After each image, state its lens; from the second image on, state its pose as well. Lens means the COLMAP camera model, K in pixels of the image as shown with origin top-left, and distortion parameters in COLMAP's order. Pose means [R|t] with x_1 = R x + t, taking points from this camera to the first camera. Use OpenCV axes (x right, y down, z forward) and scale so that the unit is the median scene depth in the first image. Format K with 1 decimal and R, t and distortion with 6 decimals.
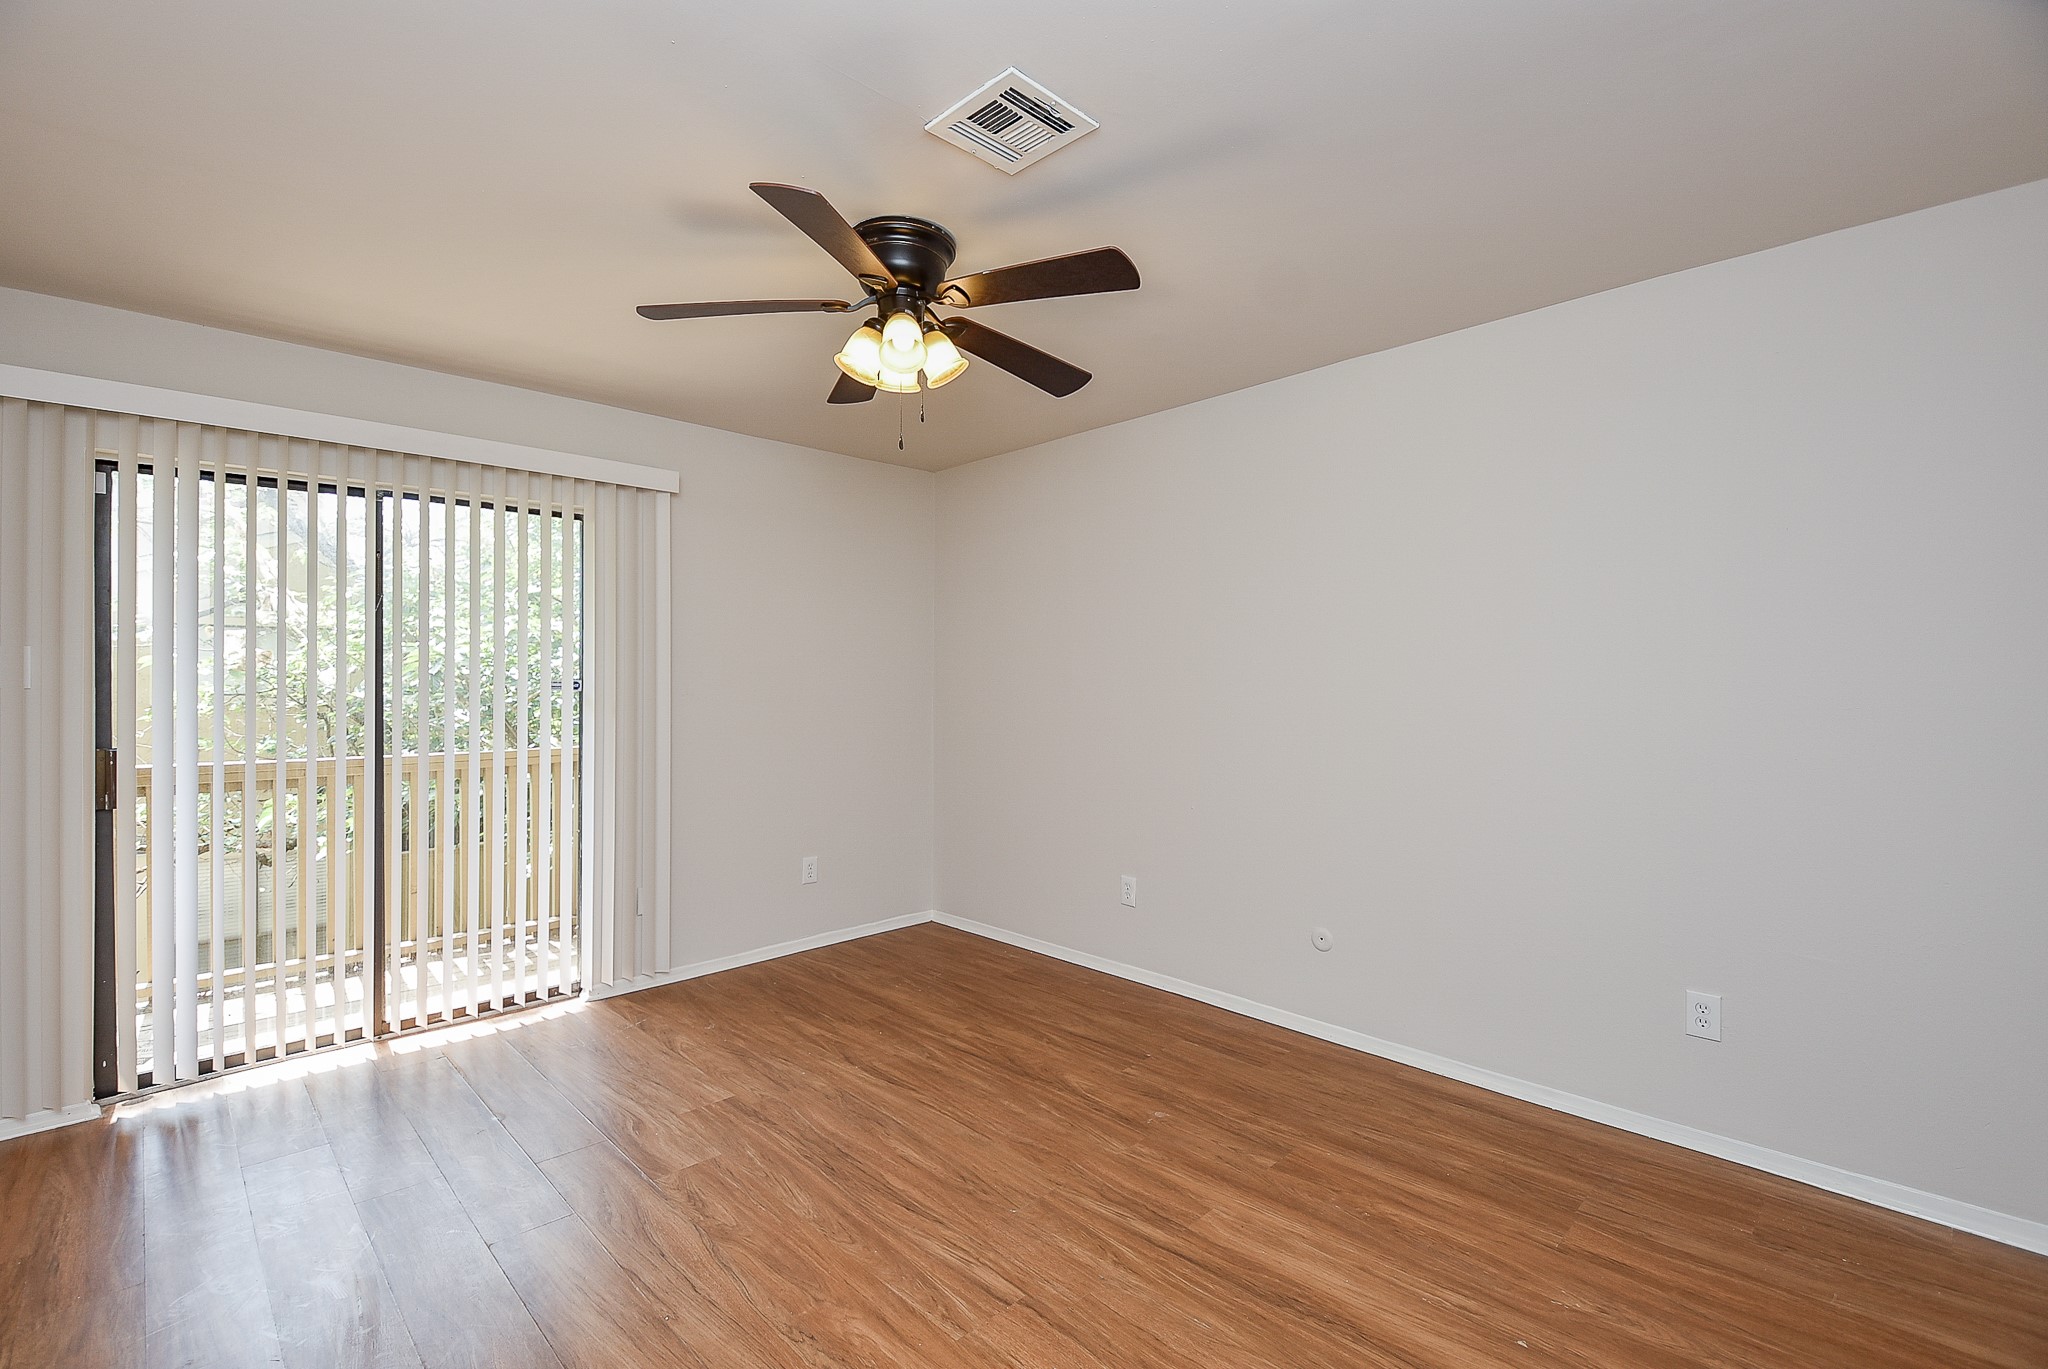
lens RADIAL K [[903.9, 0, 1013.0], [0, 903.9, 678.0], [0, 0, 1]] dist [0.018567, -0.017948]
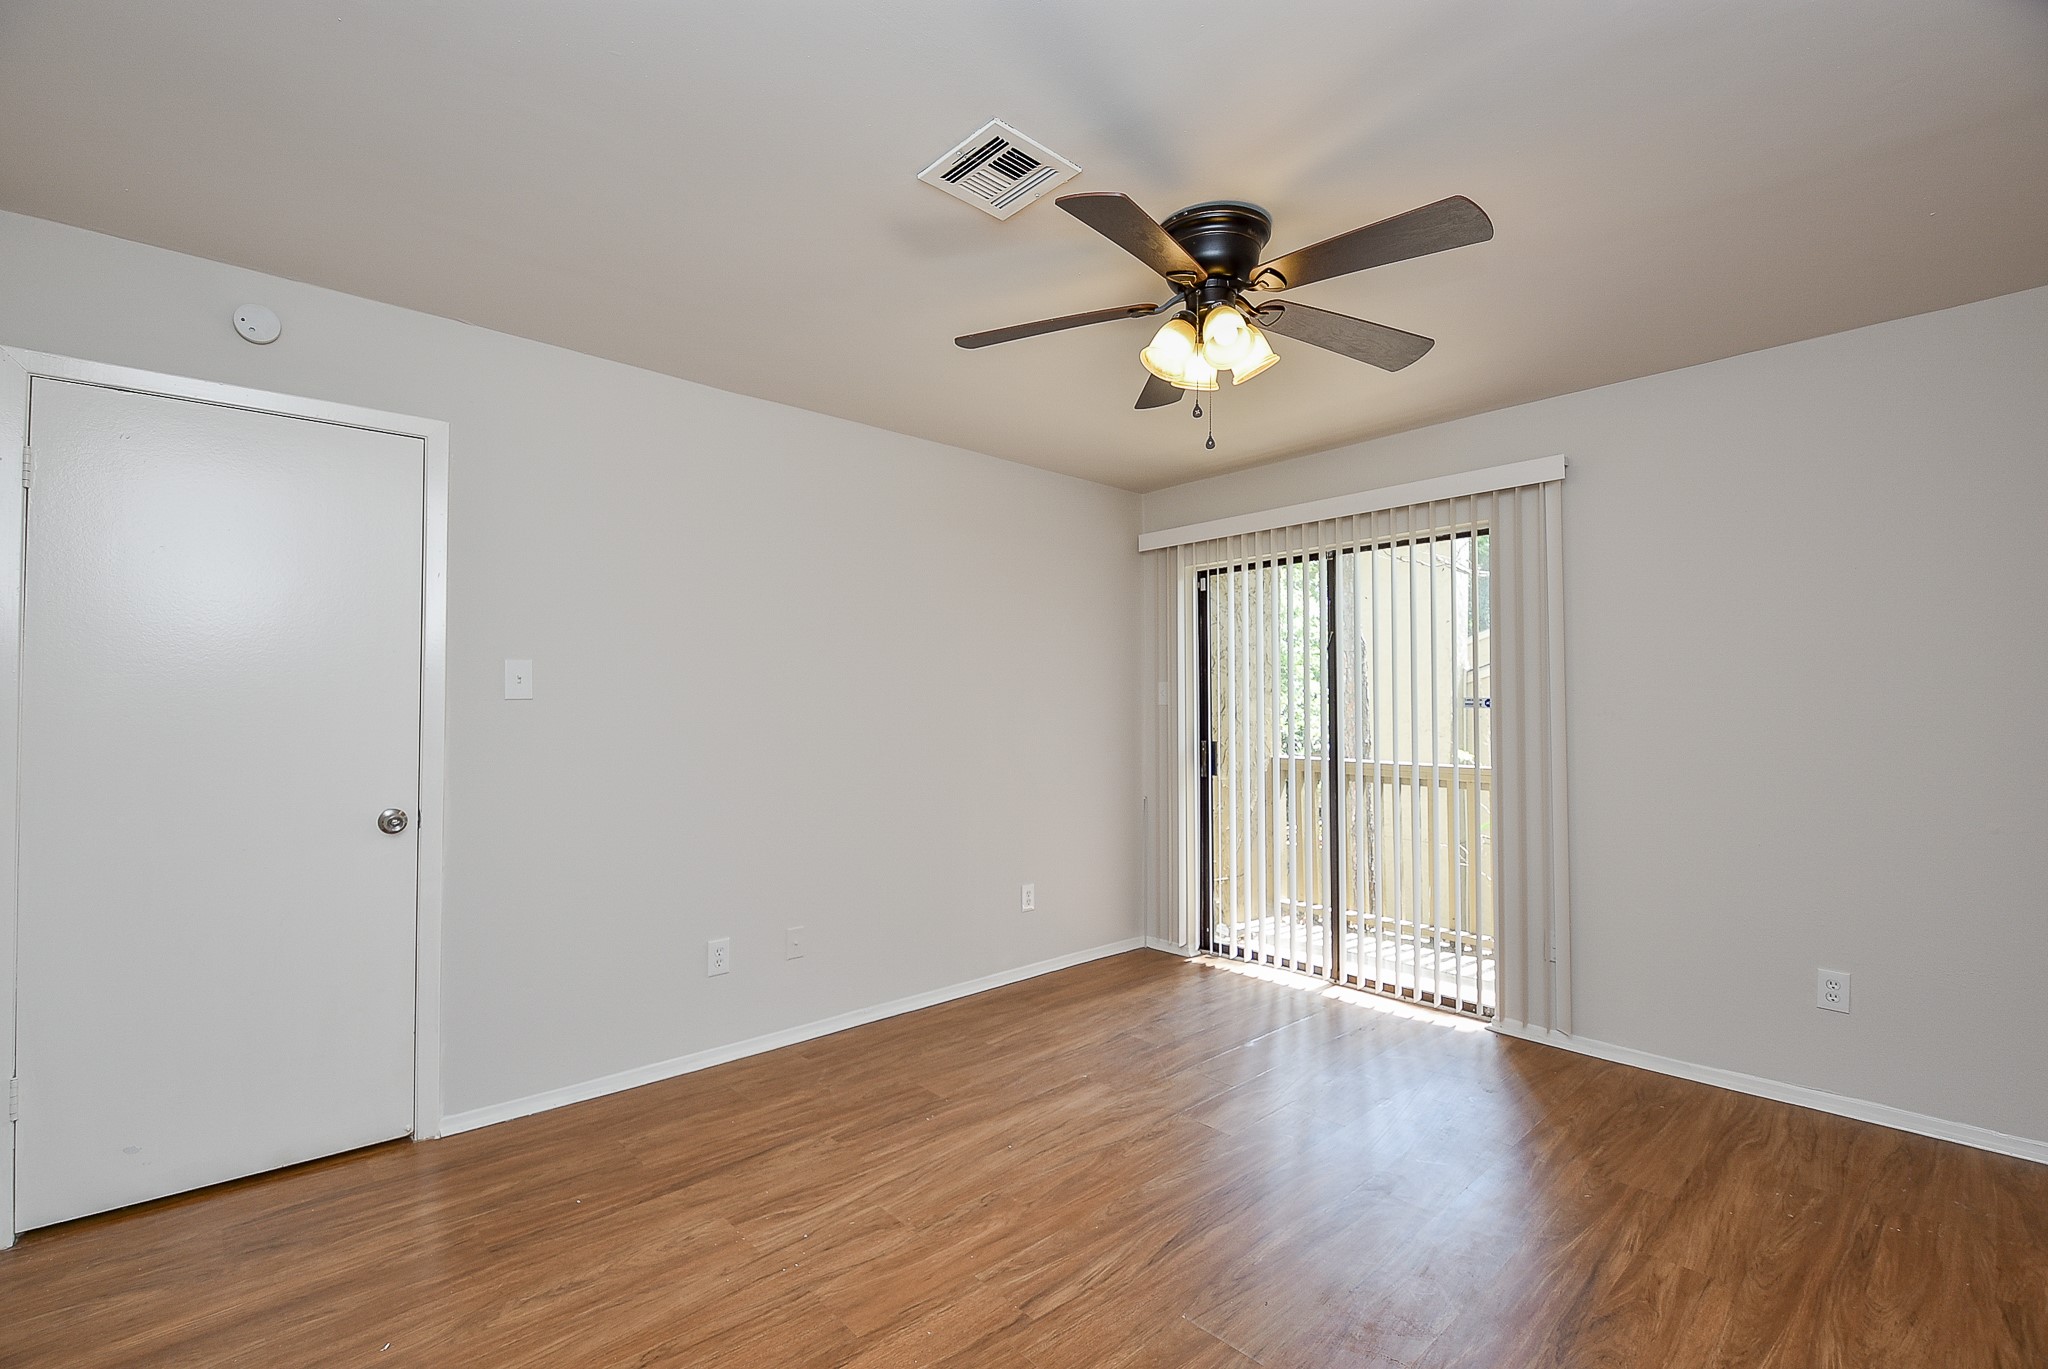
lens RADIAL K [[903.9, 0, 1013.0], [0, 903.9, 678.0], [0, 0, 1]] dist [0.018567, -0.017948]
pose [[-0.031012, -0.032321, -0.998996, 0.684332], [0.005681, 0.999455, -0.032512, 0.013137], [0.999503, -0.006683, -0.030811, 0.681747]]
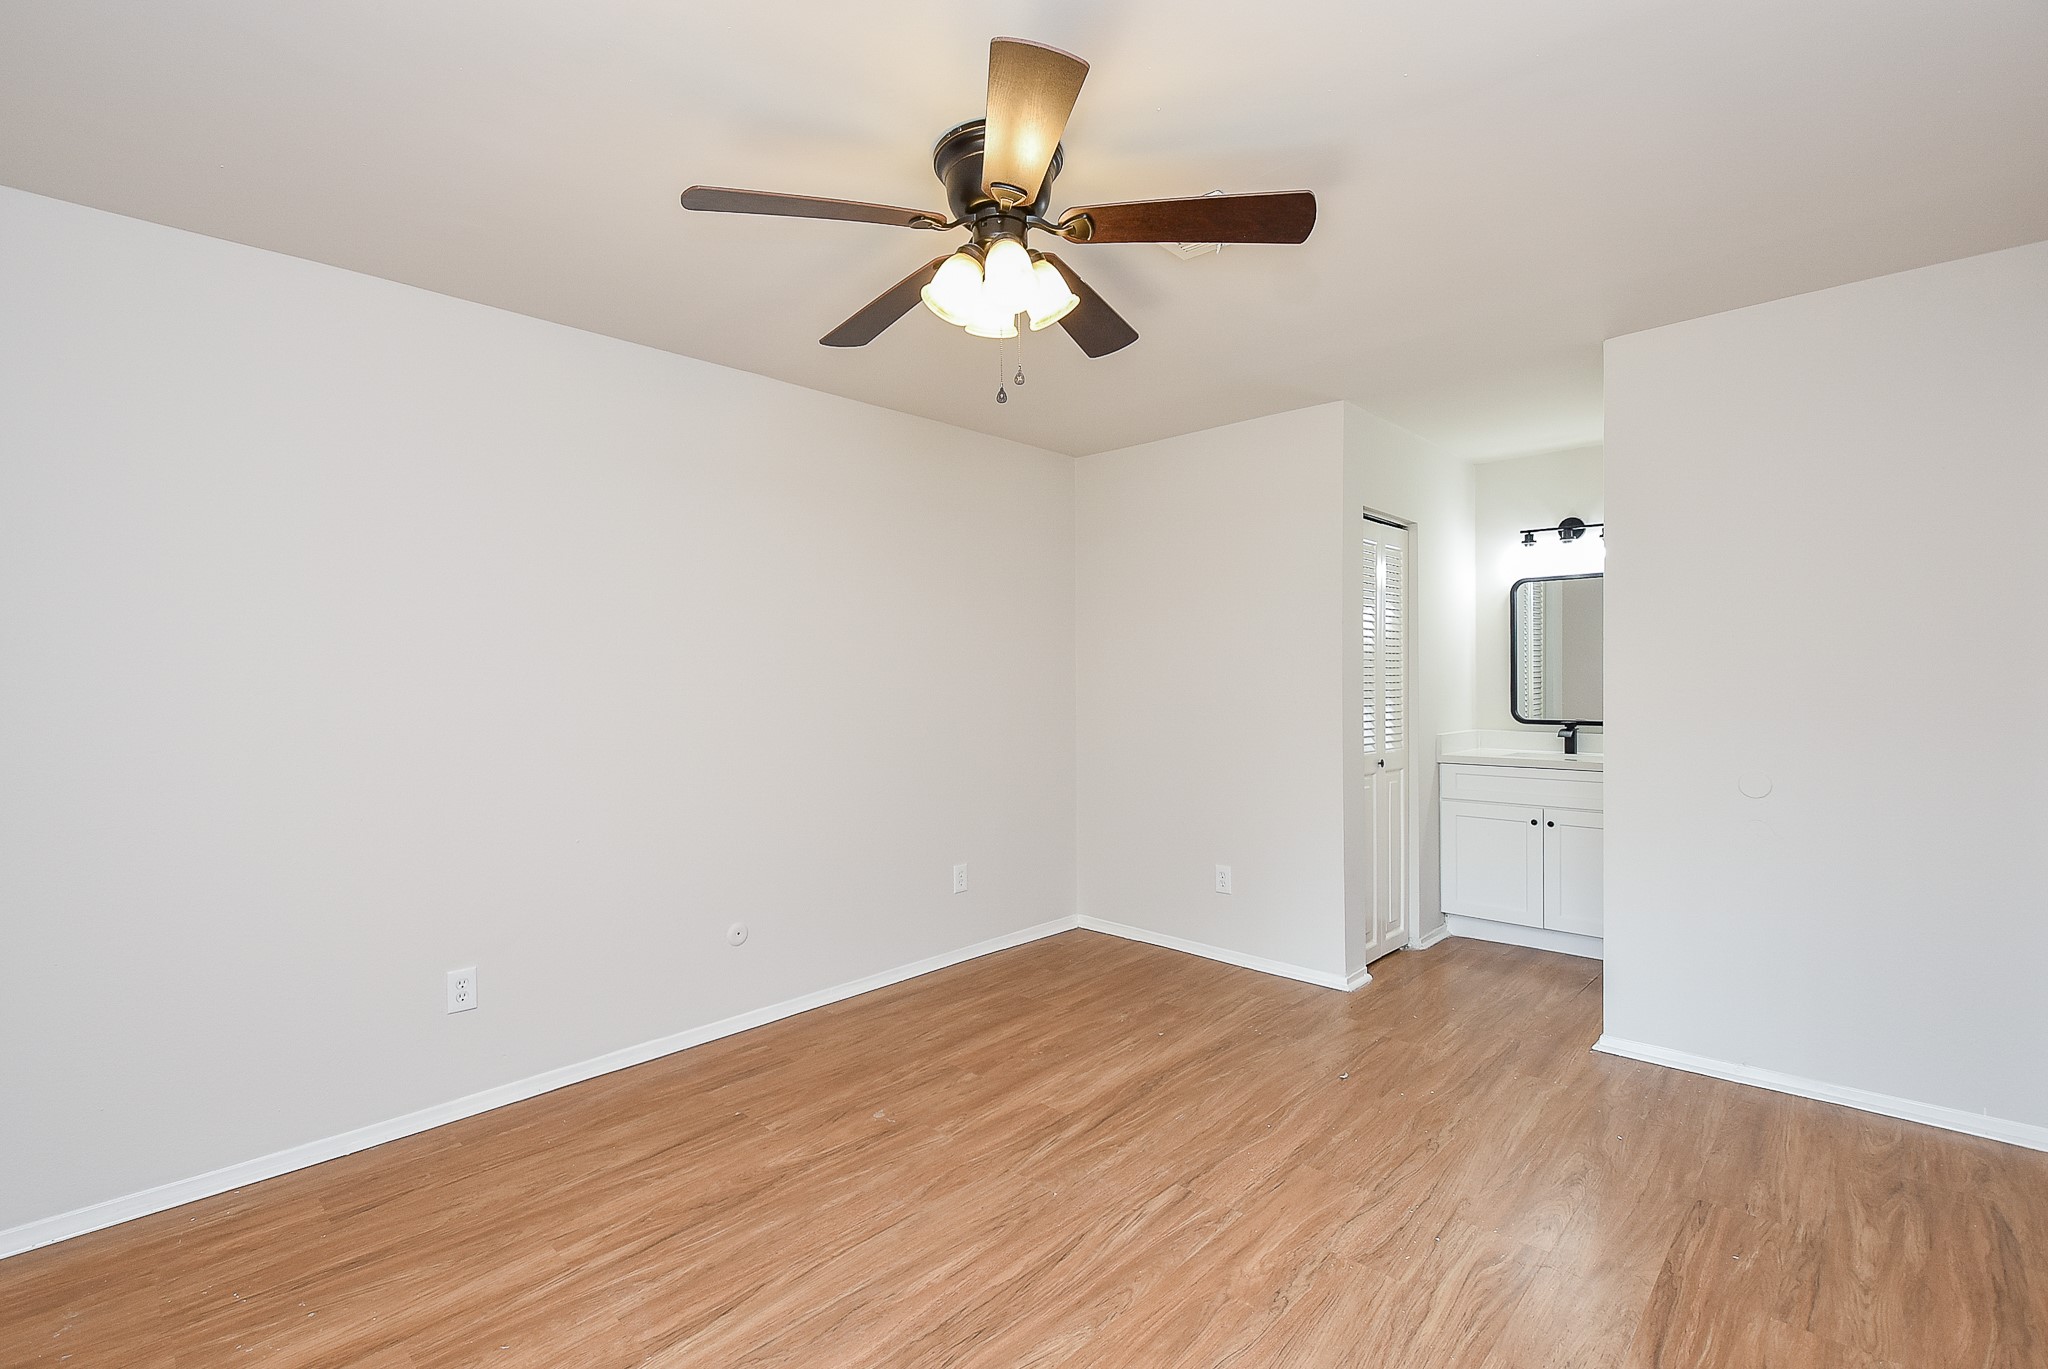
lens RADIAL K [[920.1, 0, 1014.8], [0, 920.1, 681.4], [0, 0, 1]] dist [0.048414, -0.035737]
pose [[-0.037168, -0.004843, 0.999297, -0.820474], [0.001892, 0.999986, 0.004917, 0.001308], [-0.999307, 0.002073, -0.037158, 0.848686]]
